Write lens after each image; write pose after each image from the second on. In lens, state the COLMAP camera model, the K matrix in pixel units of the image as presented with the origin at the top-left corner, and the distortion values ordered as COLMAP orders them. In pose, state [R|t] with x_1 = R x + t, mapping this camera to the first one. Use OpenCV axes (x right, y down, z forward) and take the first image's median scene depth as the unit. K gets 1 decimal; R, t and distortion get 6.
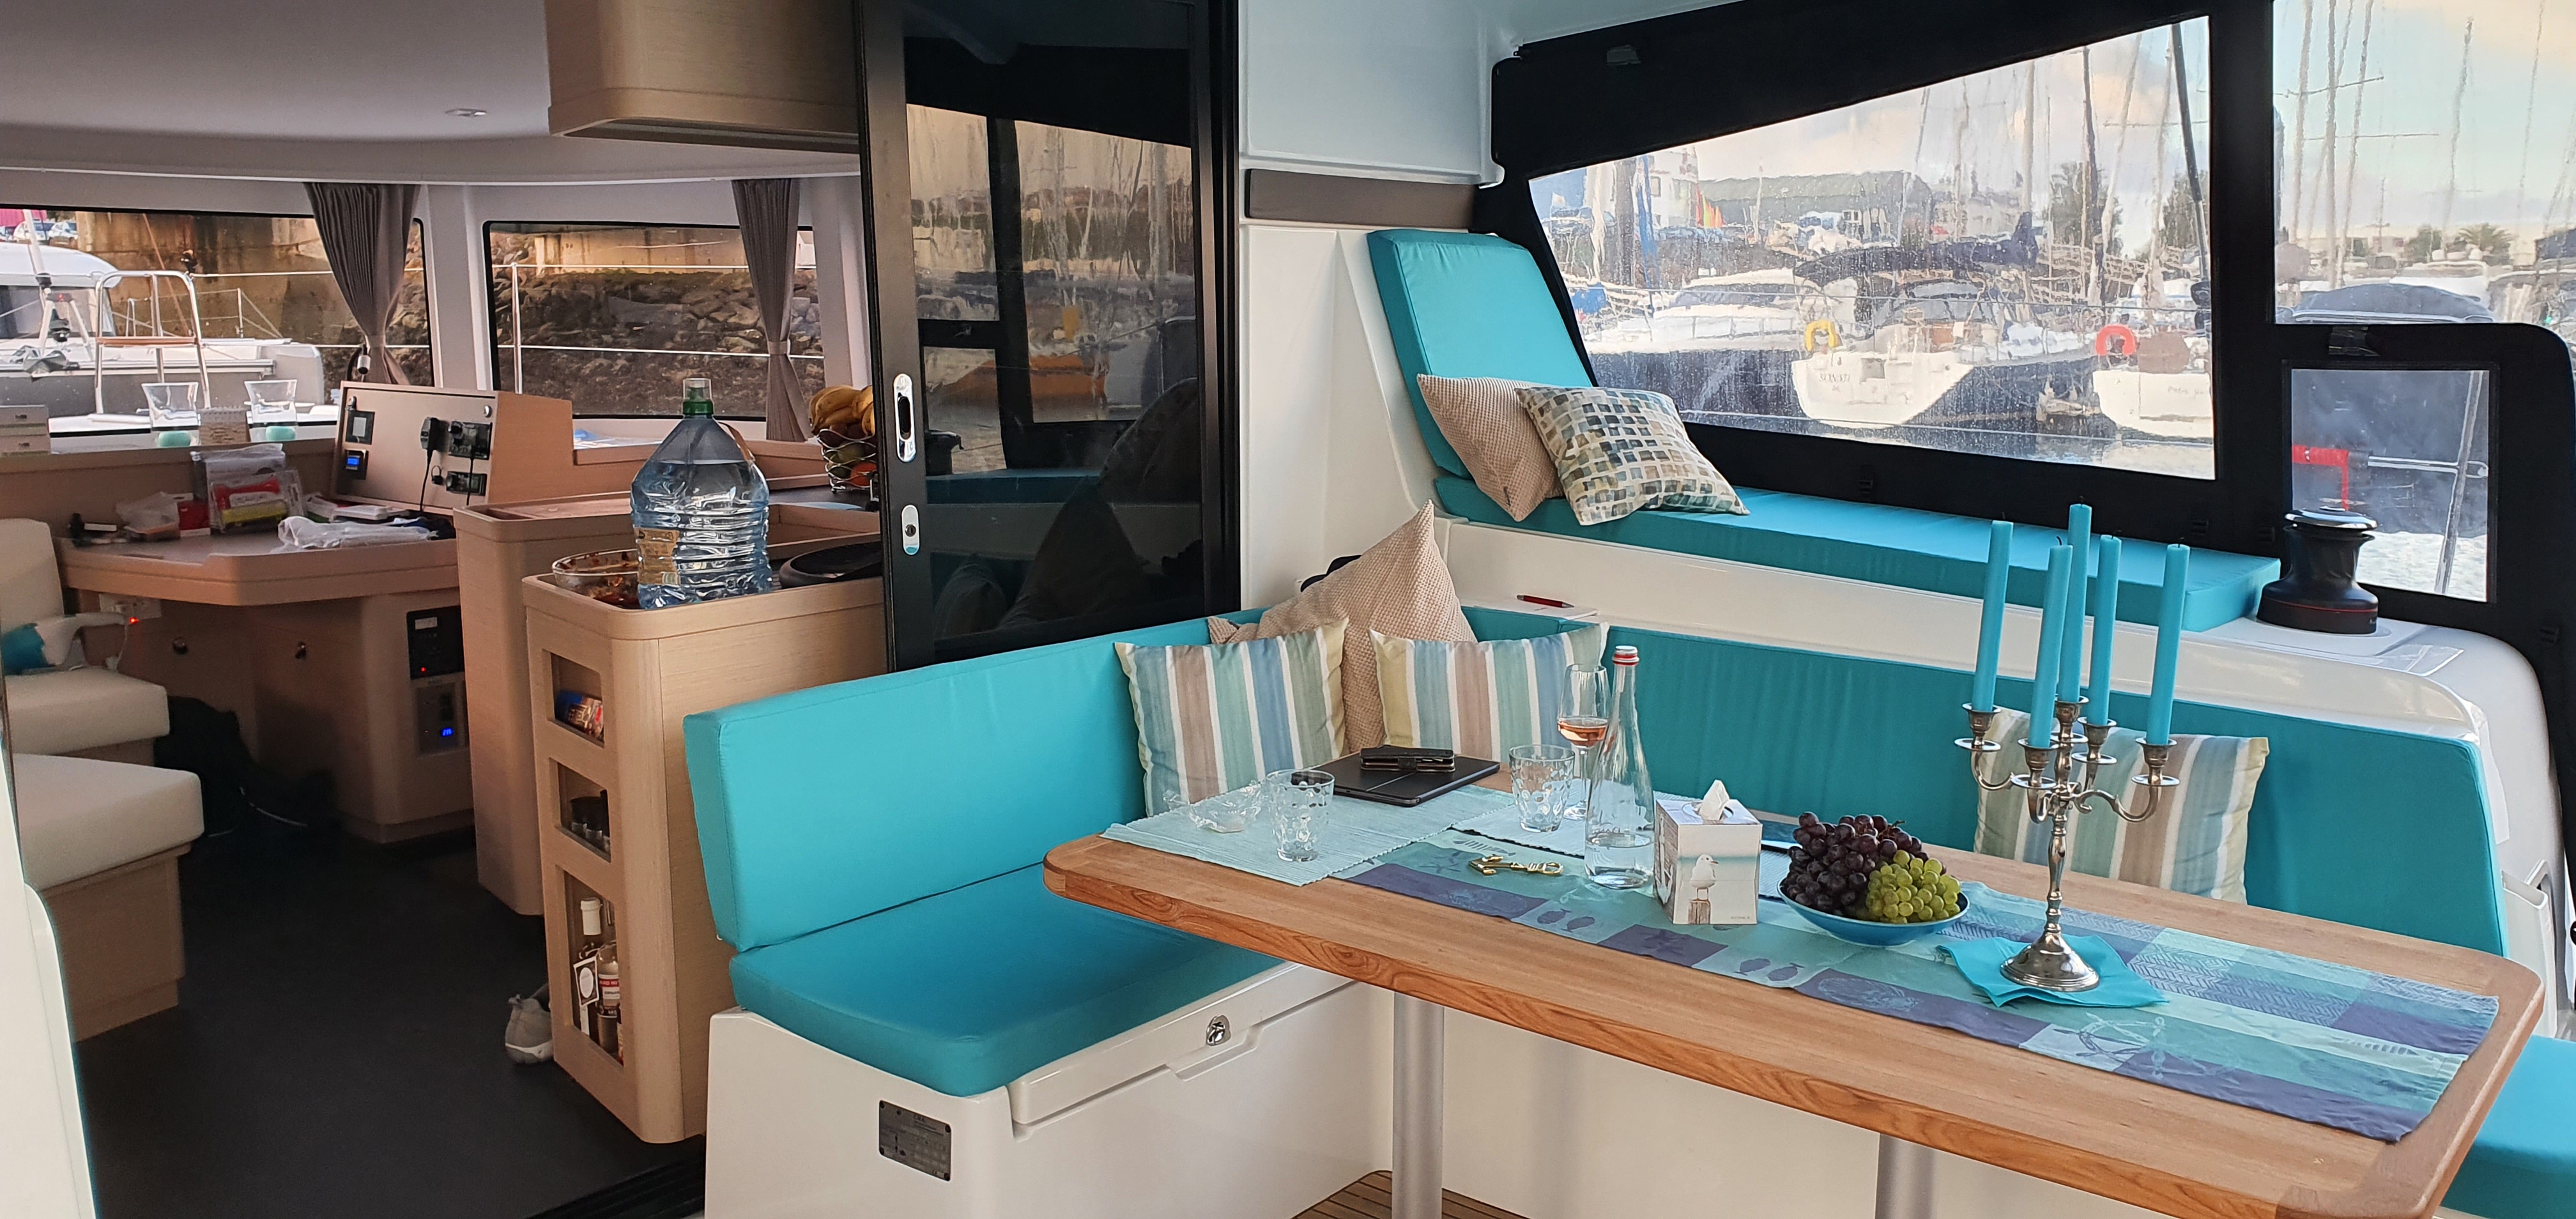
lens RADIAL K [[2026.3, 0, 1288.0], [0, 2026.3, 609.5], [0, 0, 1]] dist [0.176605, -0.287734]
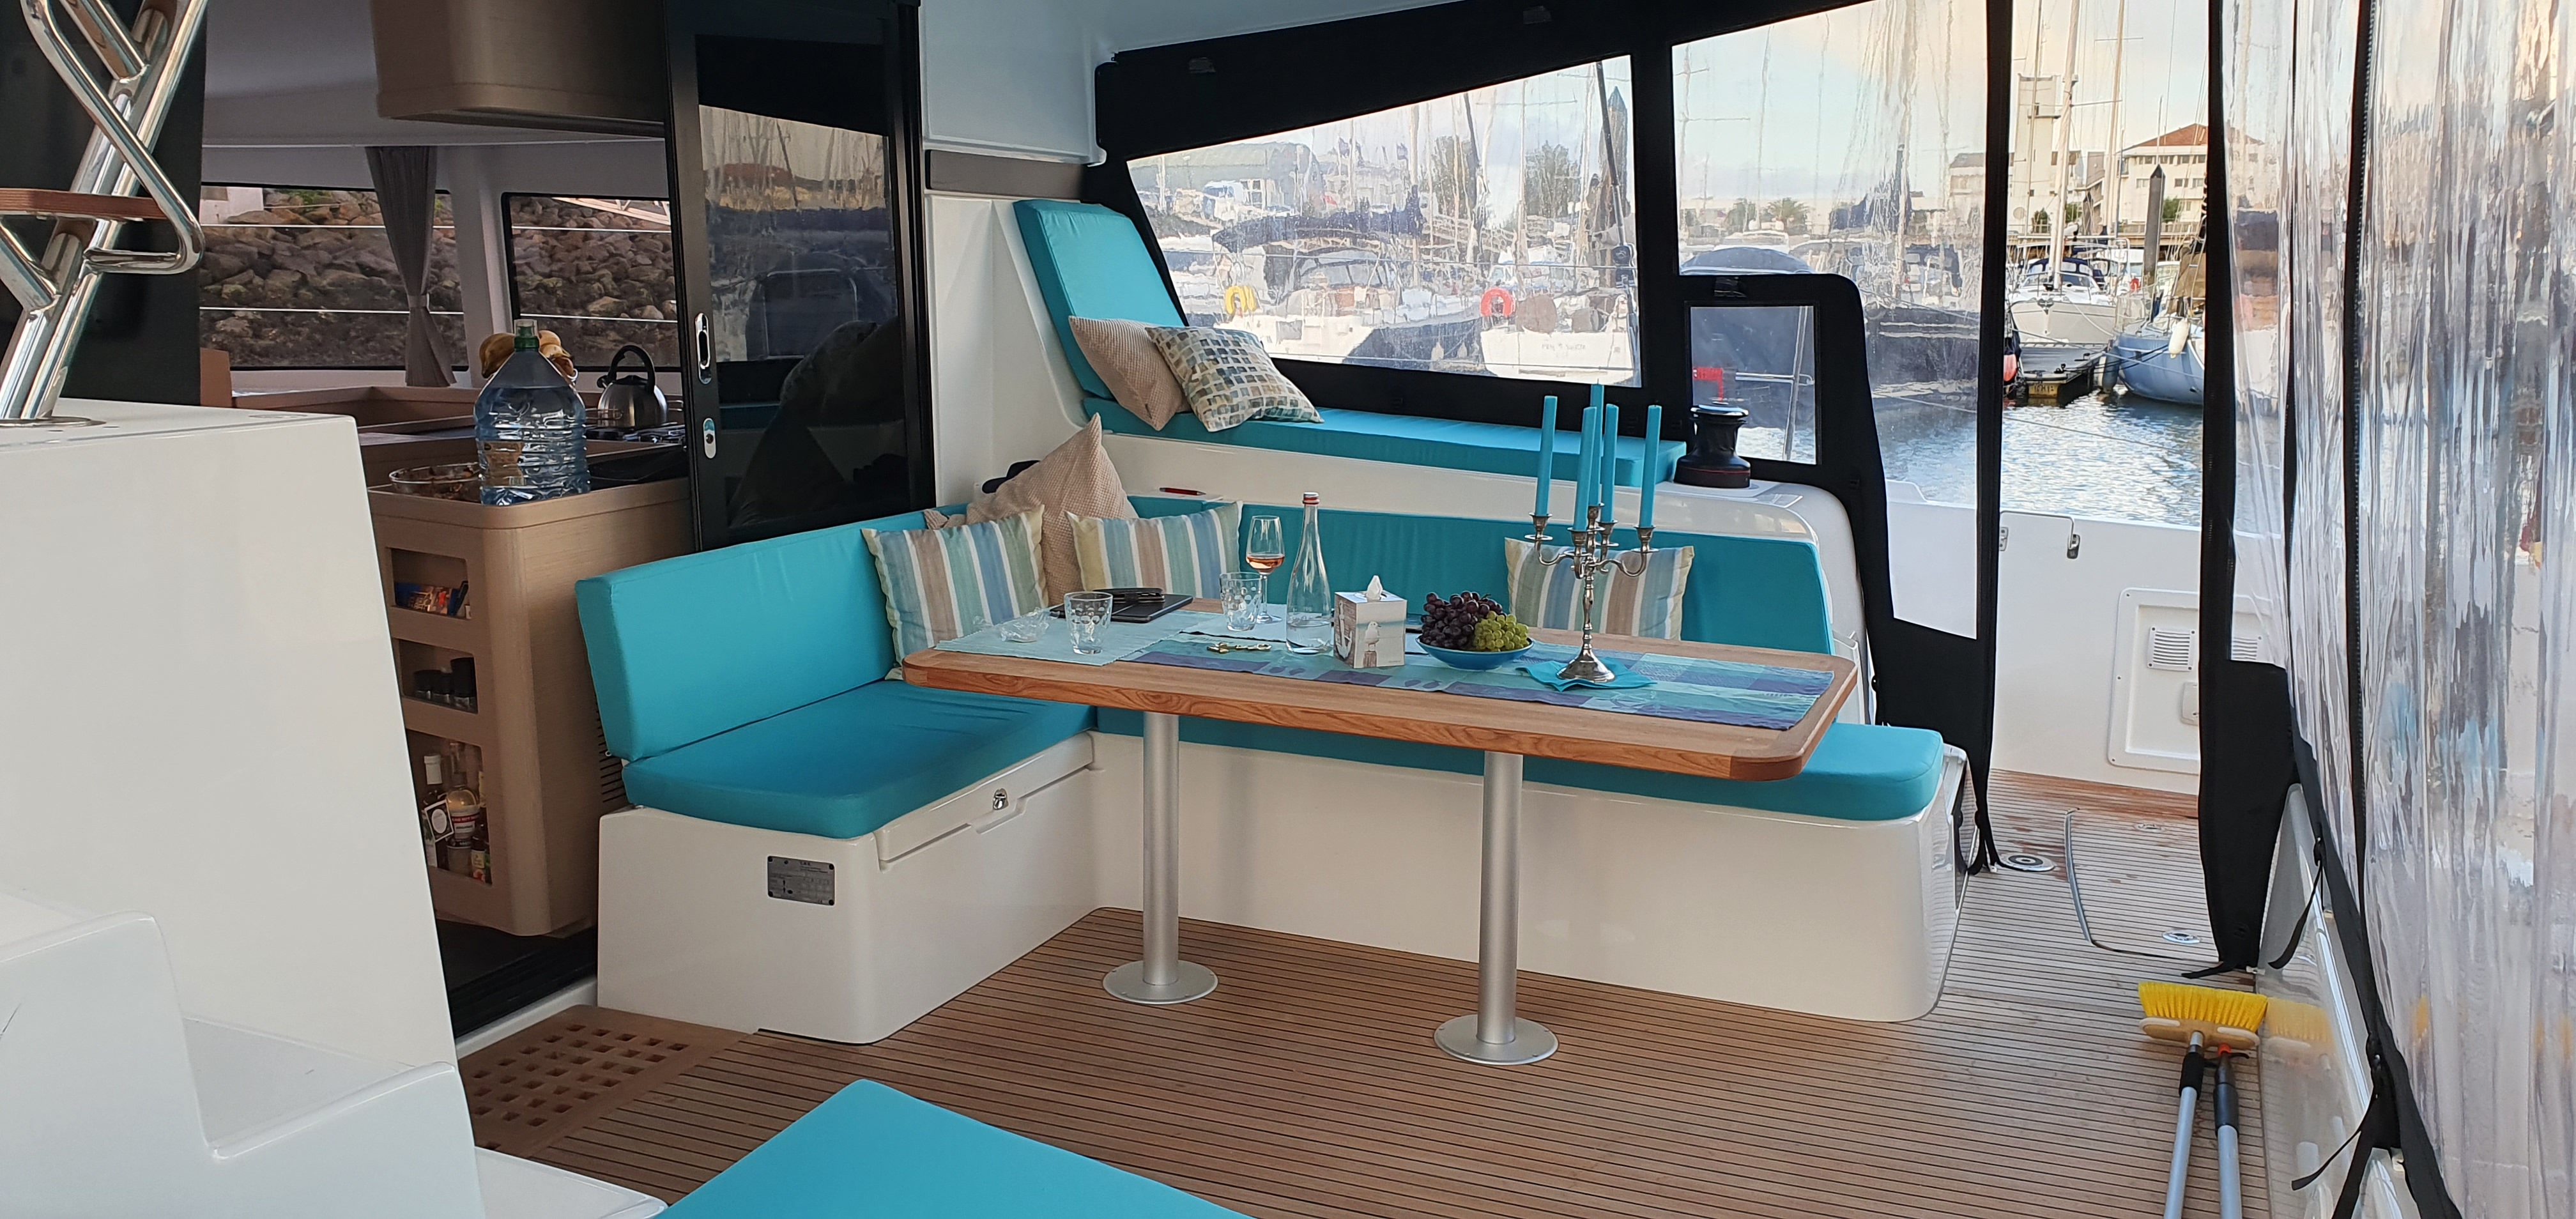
lens RADIAL K [[2026.3, 0, 1288.0], [0, 2026.3, 609.5], [0, 0, 1]] dist [0.176605, -0.287734]
pose [[0.961733, -0.045508, 0.270182, -0.172575], [0.040951, 0.998908, 0.022479, 0.047791], [-0.270910, -0.010555, 0.962547, -0.283847]]
